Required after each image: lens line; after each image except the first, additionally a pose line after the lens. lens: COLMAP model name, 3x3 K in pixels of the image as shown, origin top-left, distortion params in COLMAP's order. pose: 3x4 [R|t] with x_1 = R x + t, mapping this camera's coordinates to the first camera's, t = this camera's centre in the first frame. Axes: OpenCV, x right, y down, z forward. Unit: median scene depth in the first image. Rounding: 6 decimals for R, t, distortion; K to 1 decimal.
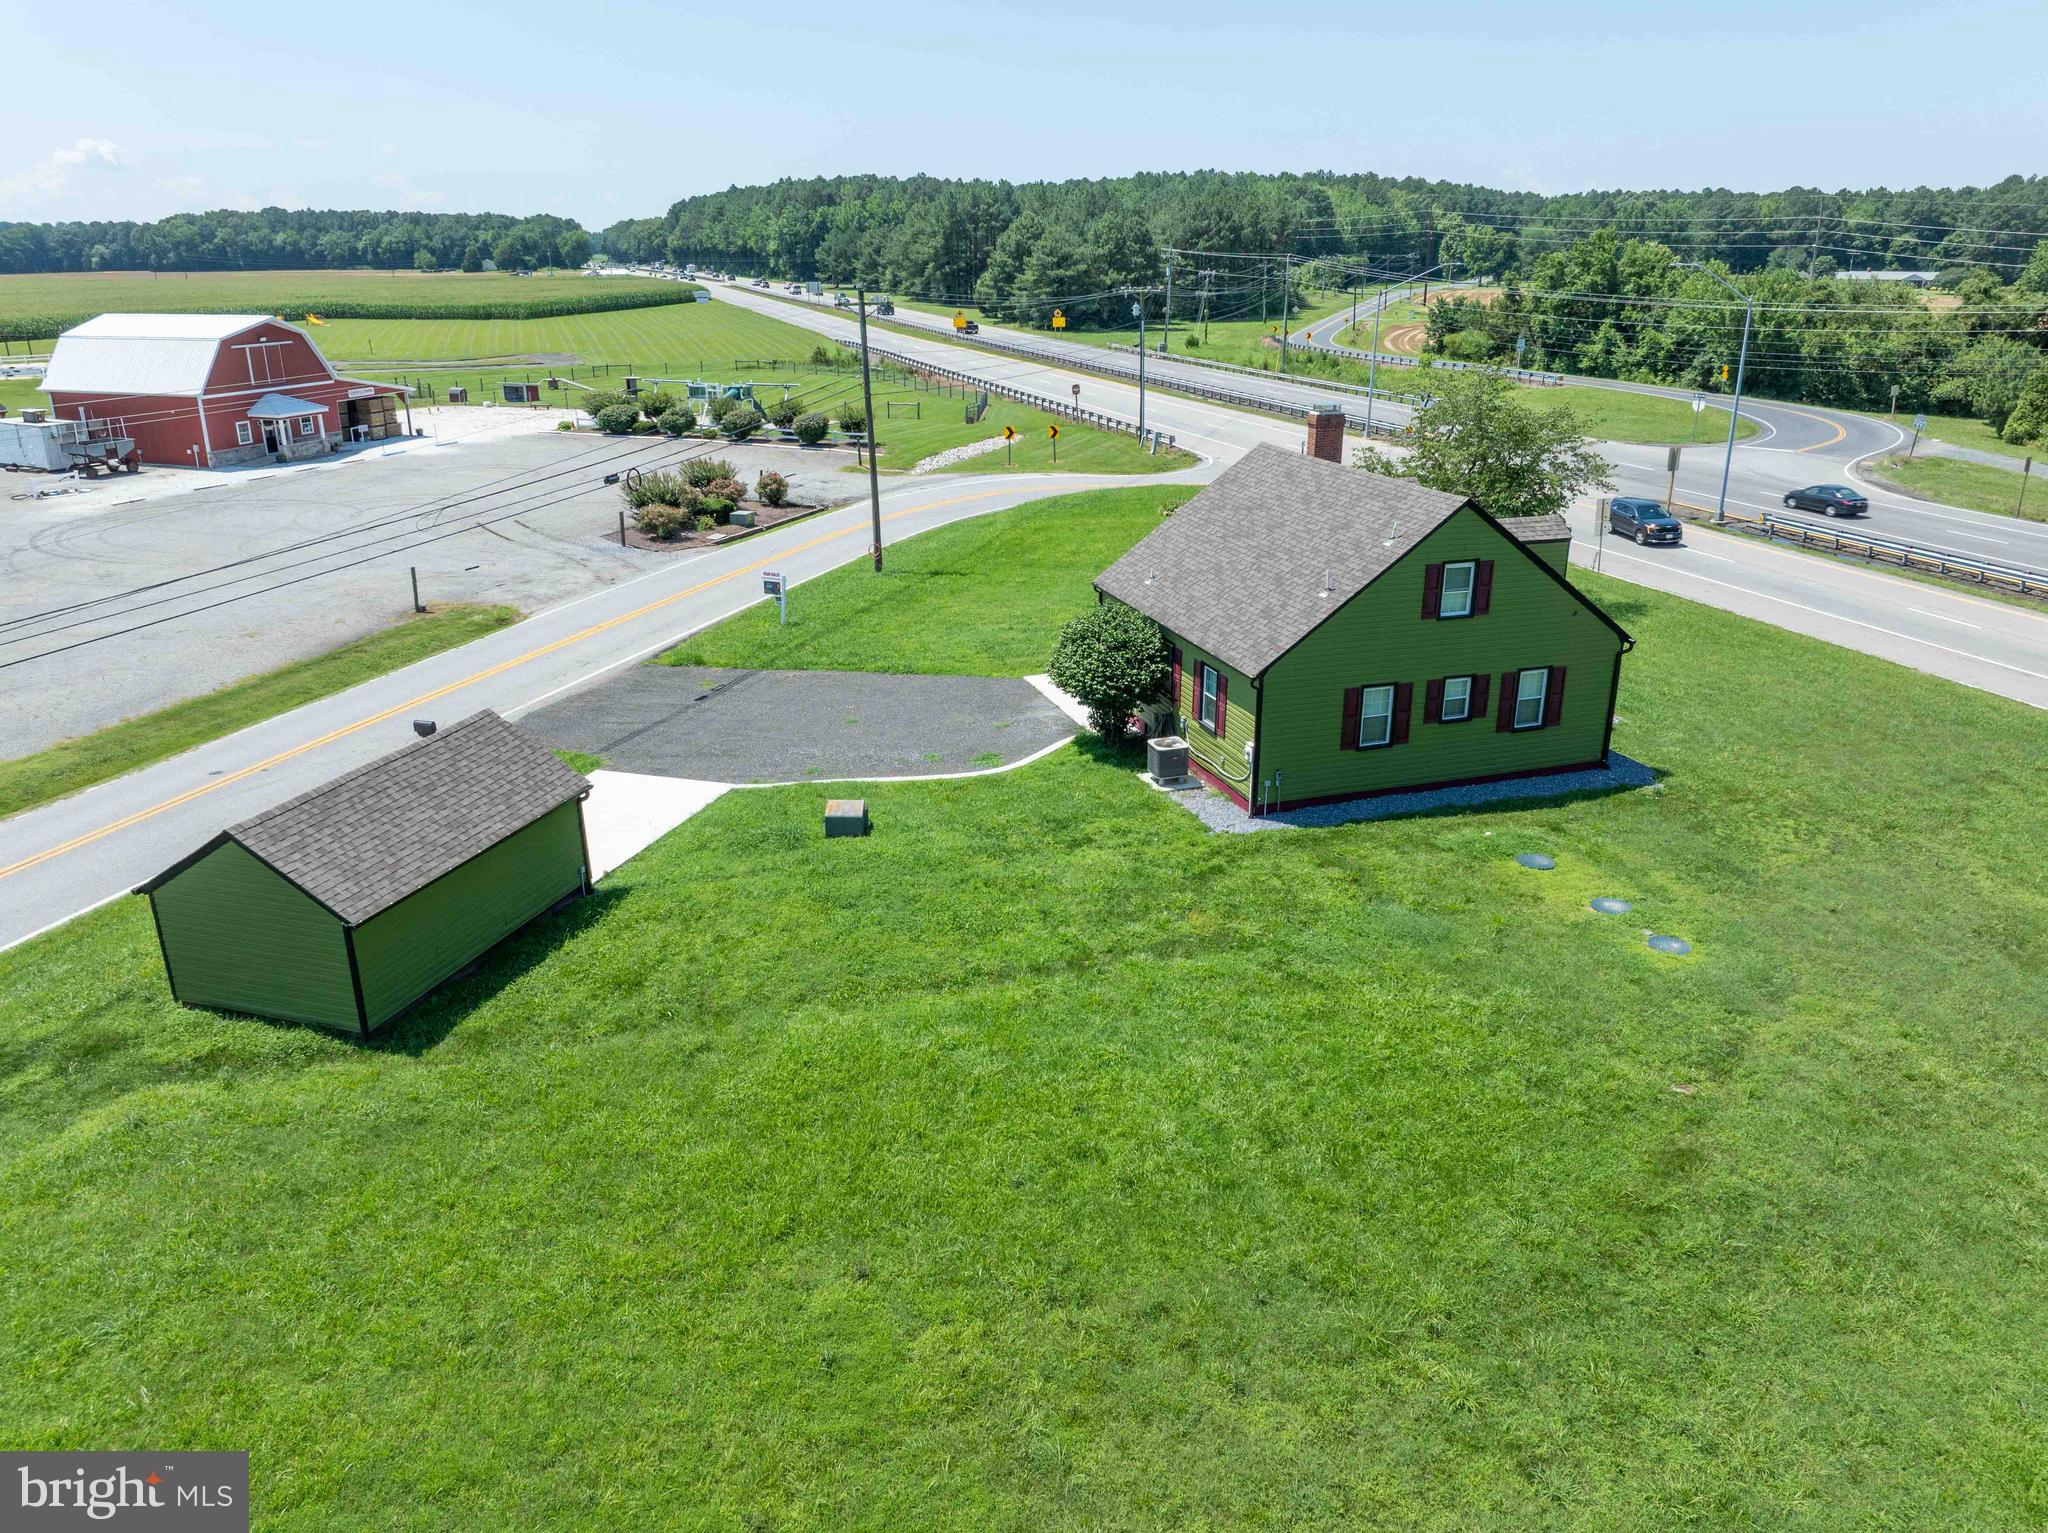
lens RADIAL K [[1443.7, 0, 1030.4], [0, 1443.7, 756.2], [0, 0, 1]] dist [-0.046563, 0.012908]
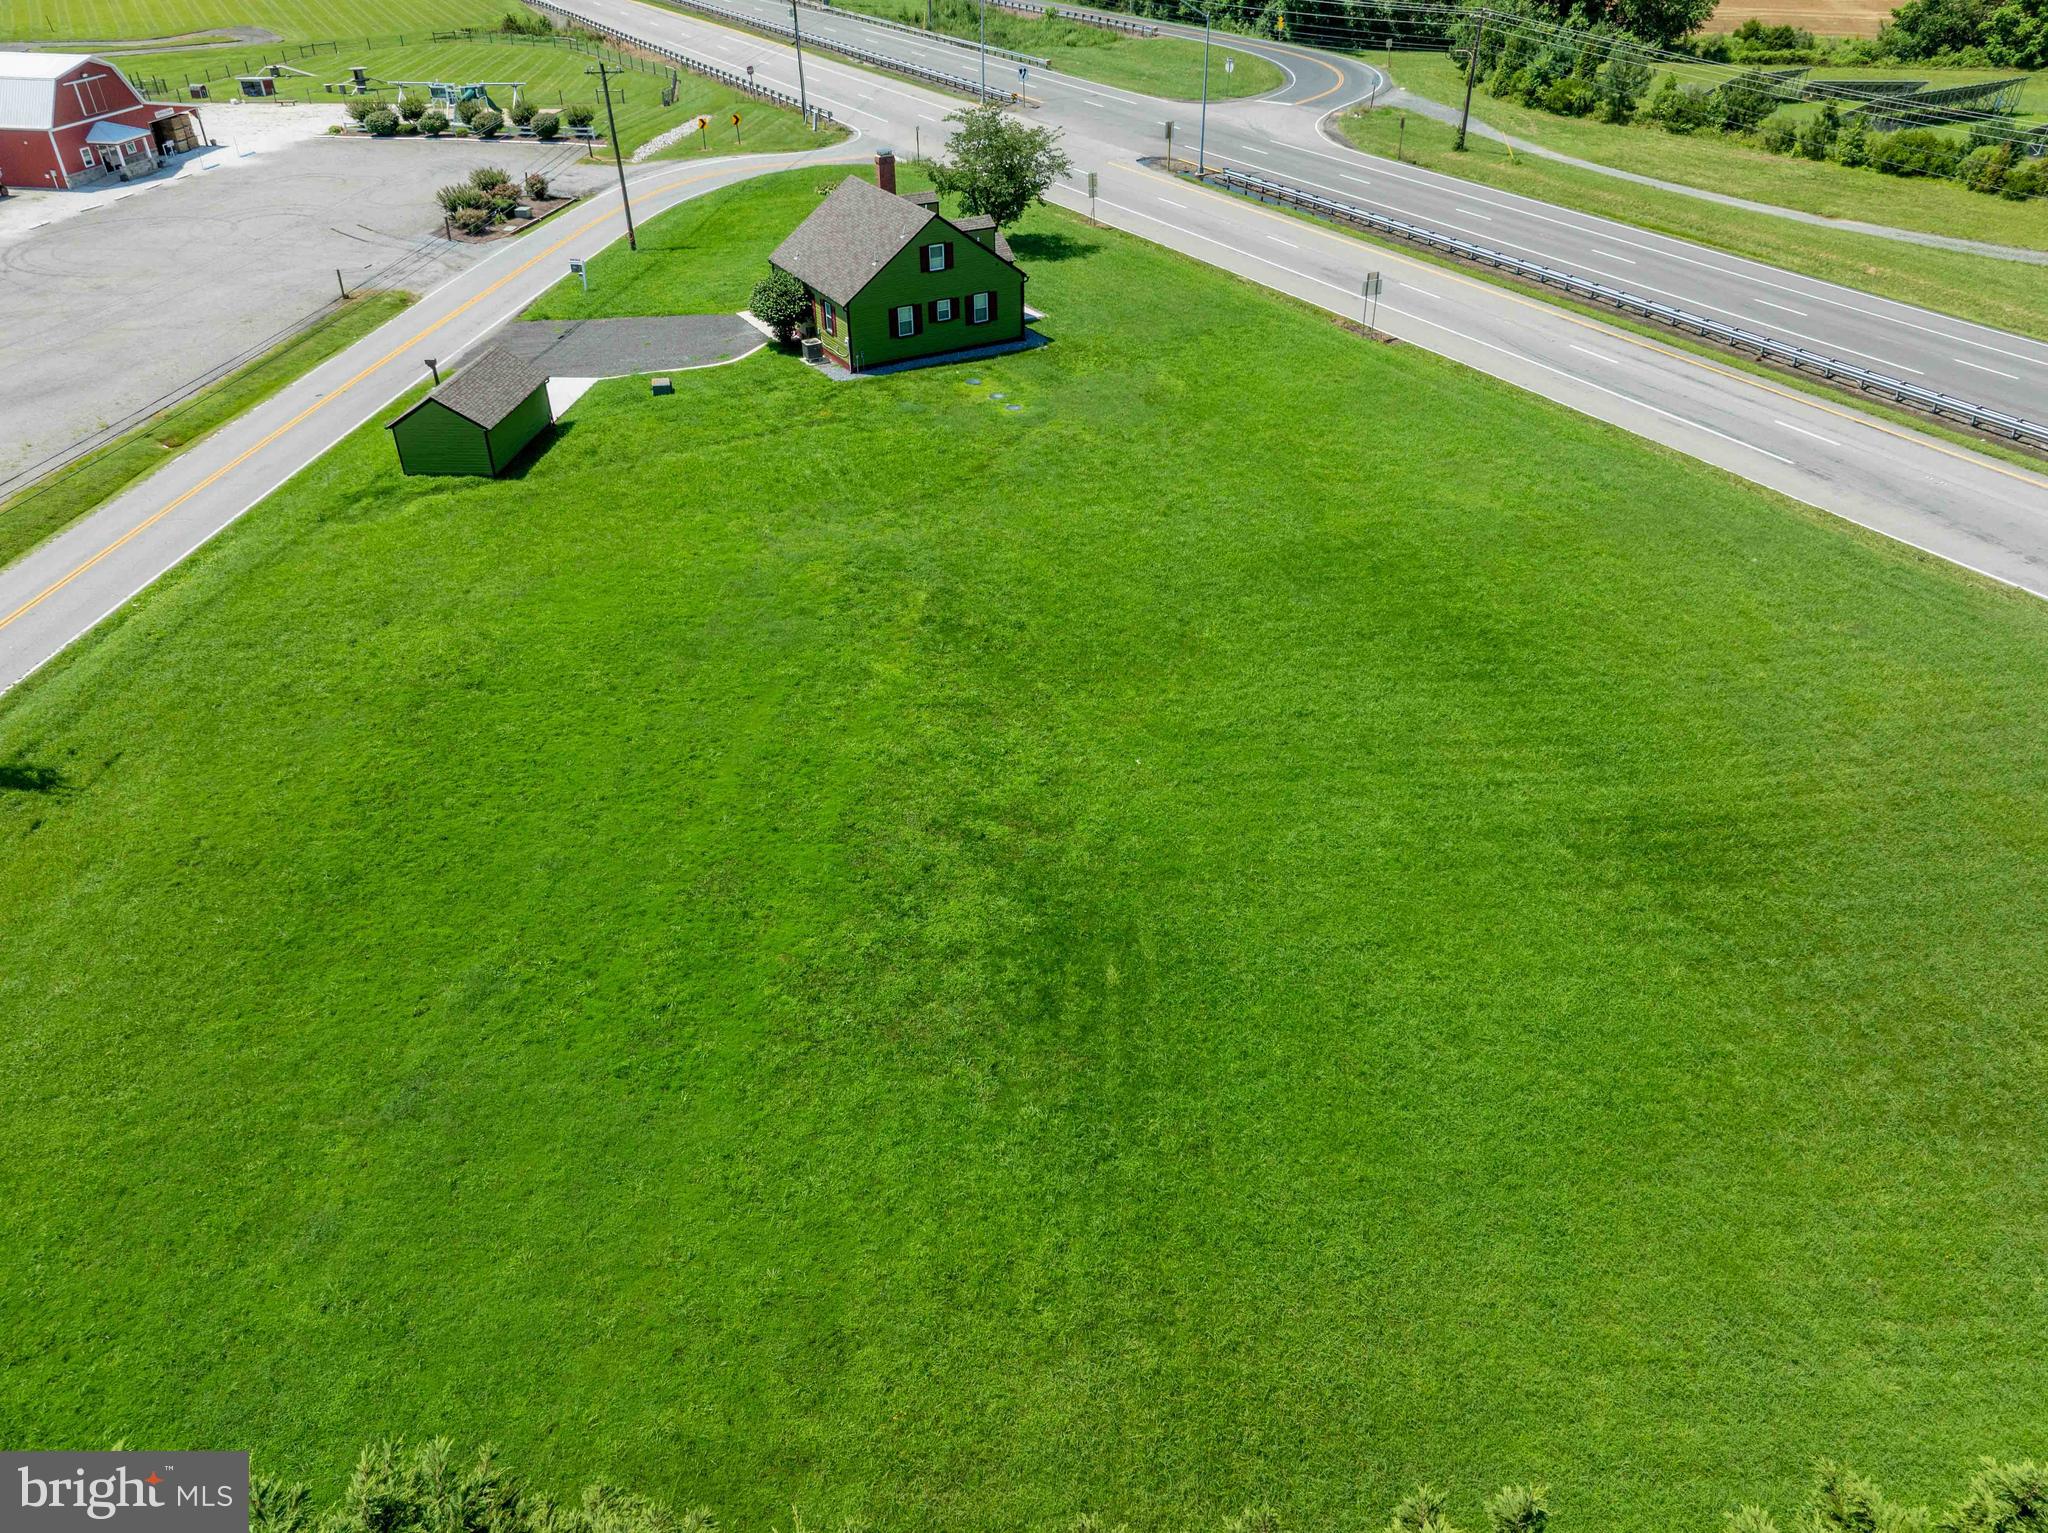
lens RADIAL K [[1443.7, 0, 1017.2], [0, 1443.7, 774.0], [0, 0, 1]] dist [-0.046563, 0.012908]
pose [[0.981396, -0.112948, 0.155260, -0.004764], [0.069309, 0.962542, 0.262124, 0.067544], [-0.179050, -0.246486, 0.952463, -1.152146]]
